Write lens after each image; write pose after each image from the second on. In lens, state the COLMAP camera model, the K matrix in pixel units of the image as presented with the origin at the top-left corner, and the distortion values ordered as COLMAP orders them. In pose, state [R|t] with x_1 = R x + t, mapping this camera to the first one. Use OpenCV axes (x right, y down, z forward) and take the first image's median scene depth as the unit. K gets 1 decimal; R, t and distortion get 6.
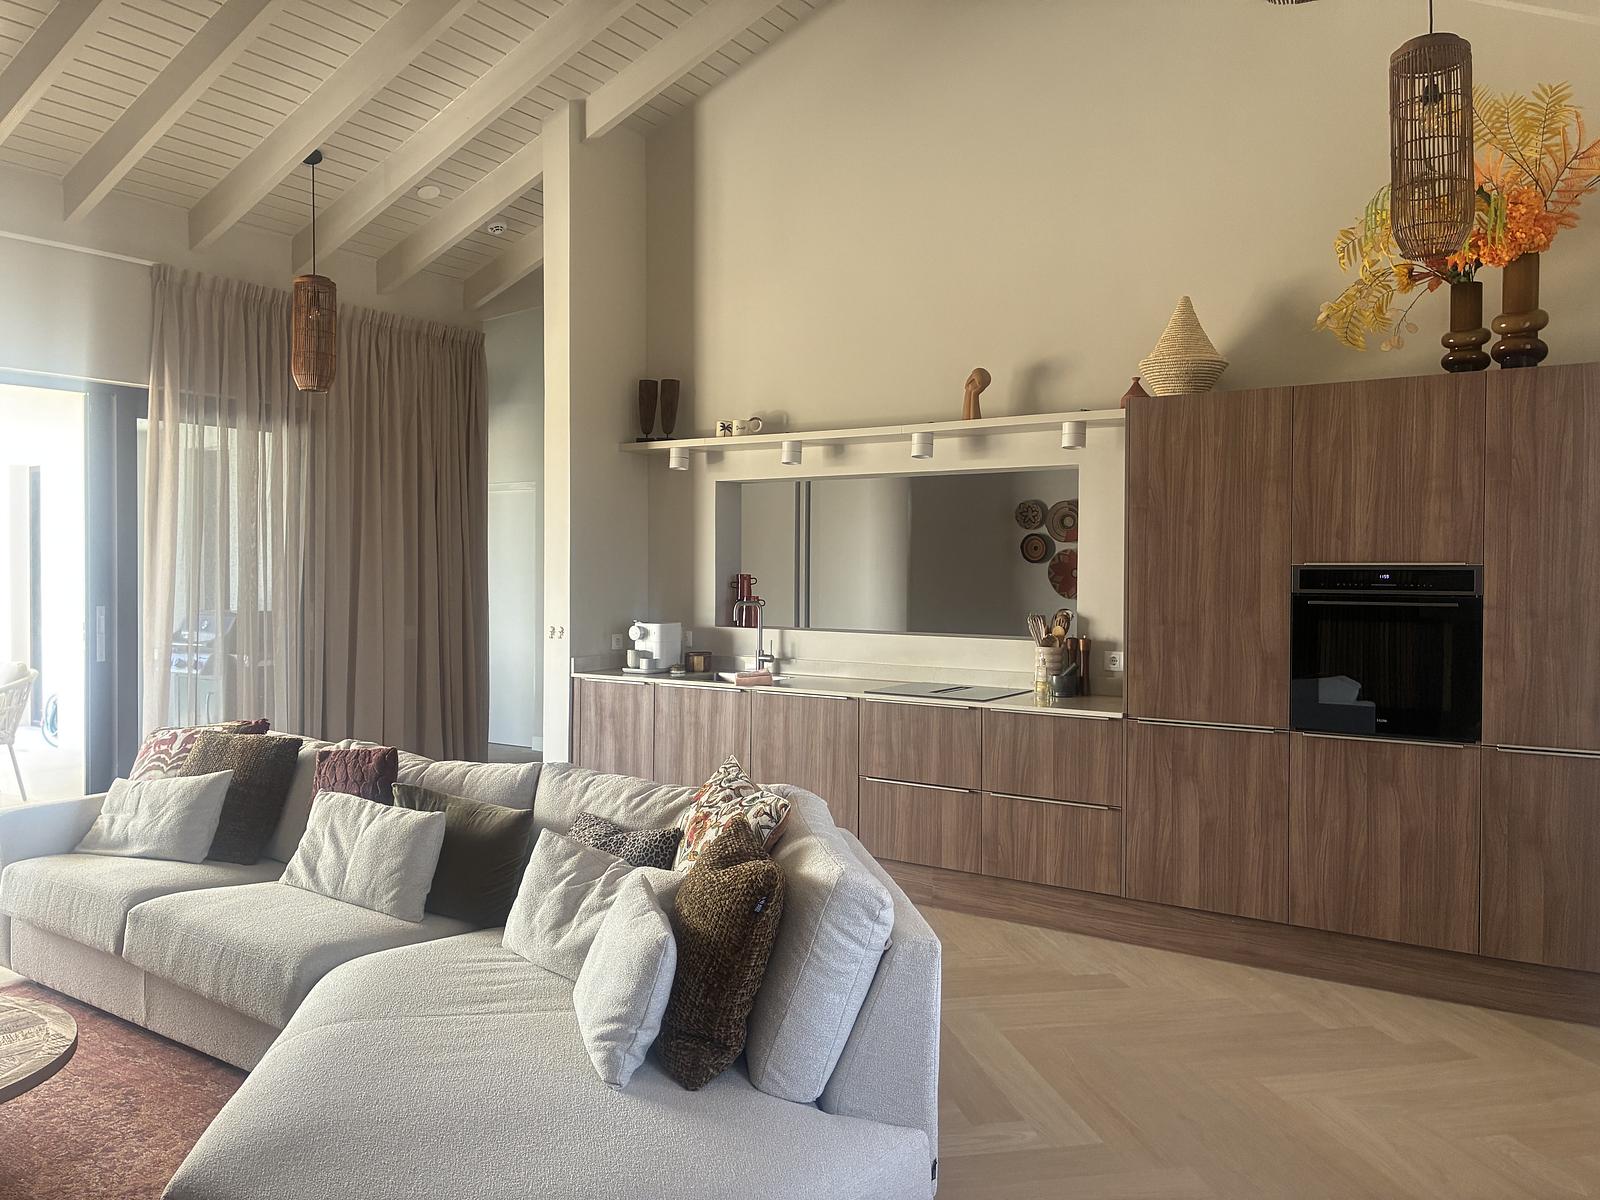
lens RADIAL K [[1205.2, 0, 800.3], [0, 1205.2, 591.5], [0, 0, 1]] dist [0.066123, -0.077787]
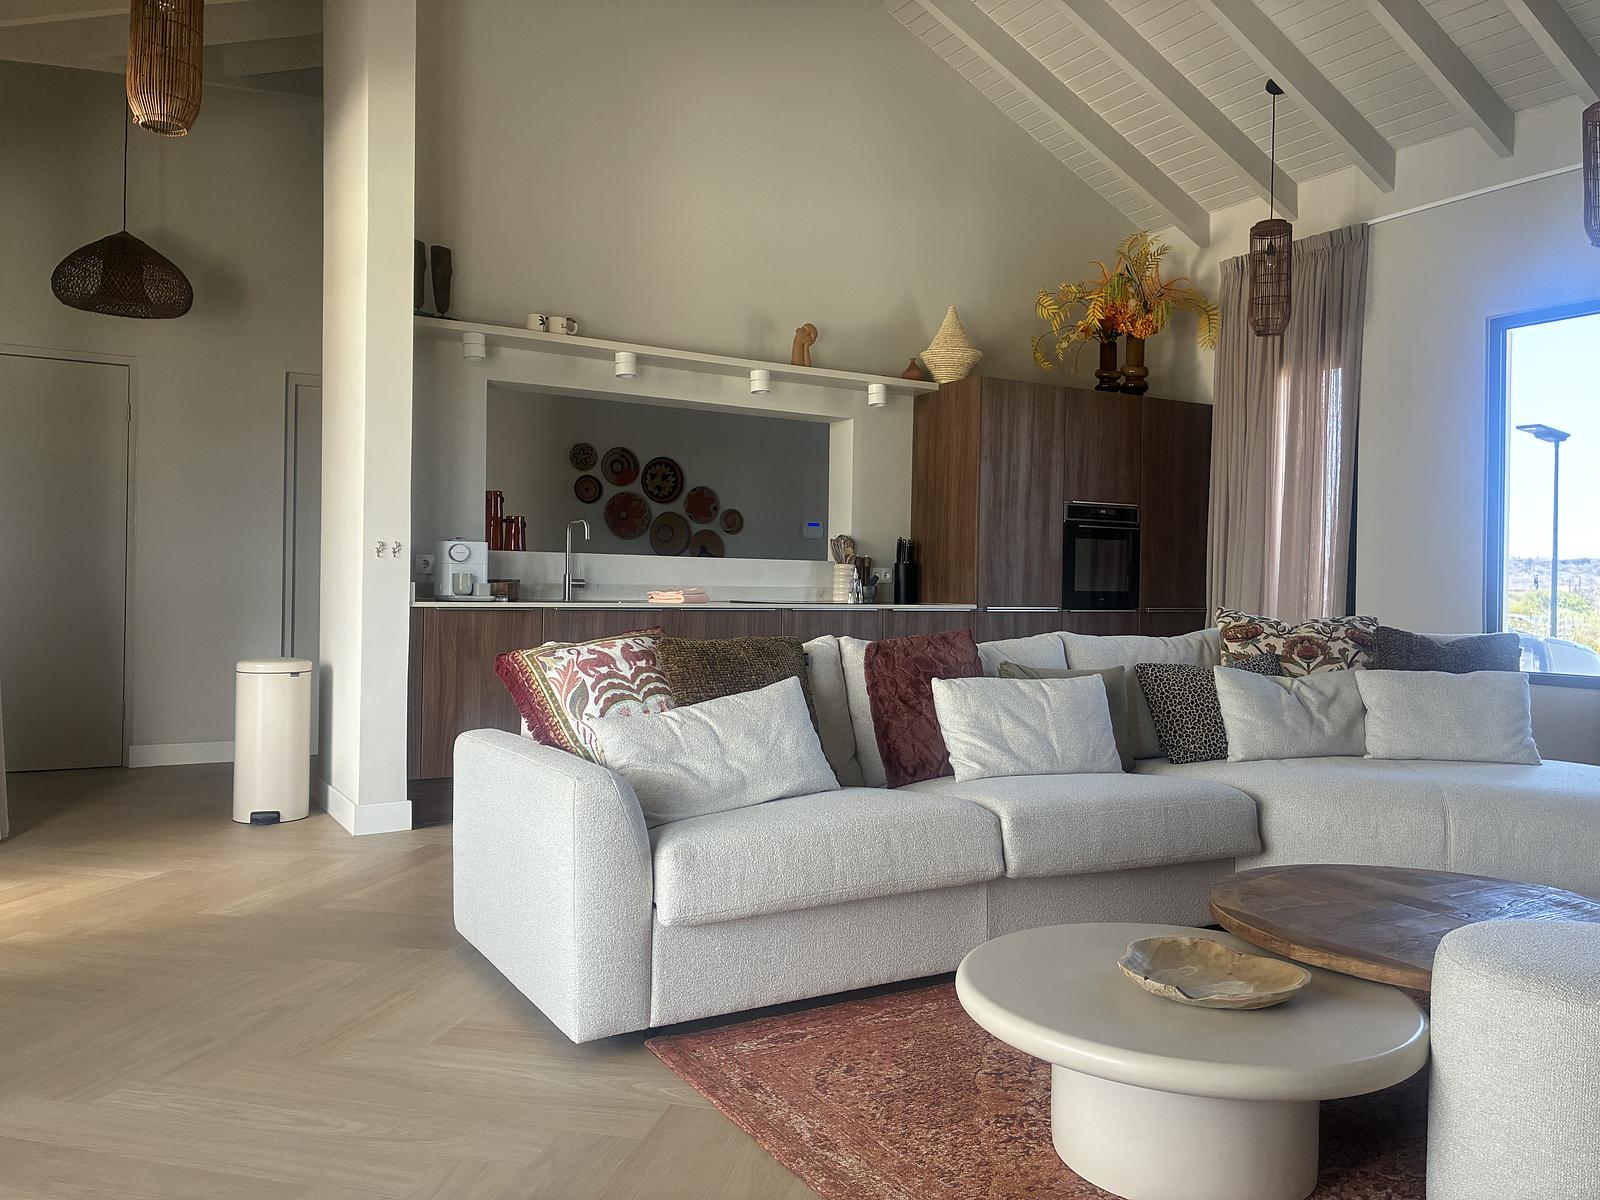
lens RADIAL K [[1212.4, 0, 803.3], [0, 1212.4, 584.6], [0, 0, 1]] dist [0.043547, -0.073273]
pose [[0.428436, 0.004275, 0.903562, -0.906383], [0.005404, 0.999959, -0.007293, 0.074170], [-0.903556, 0.008007, 0.428395, 0.512580]]
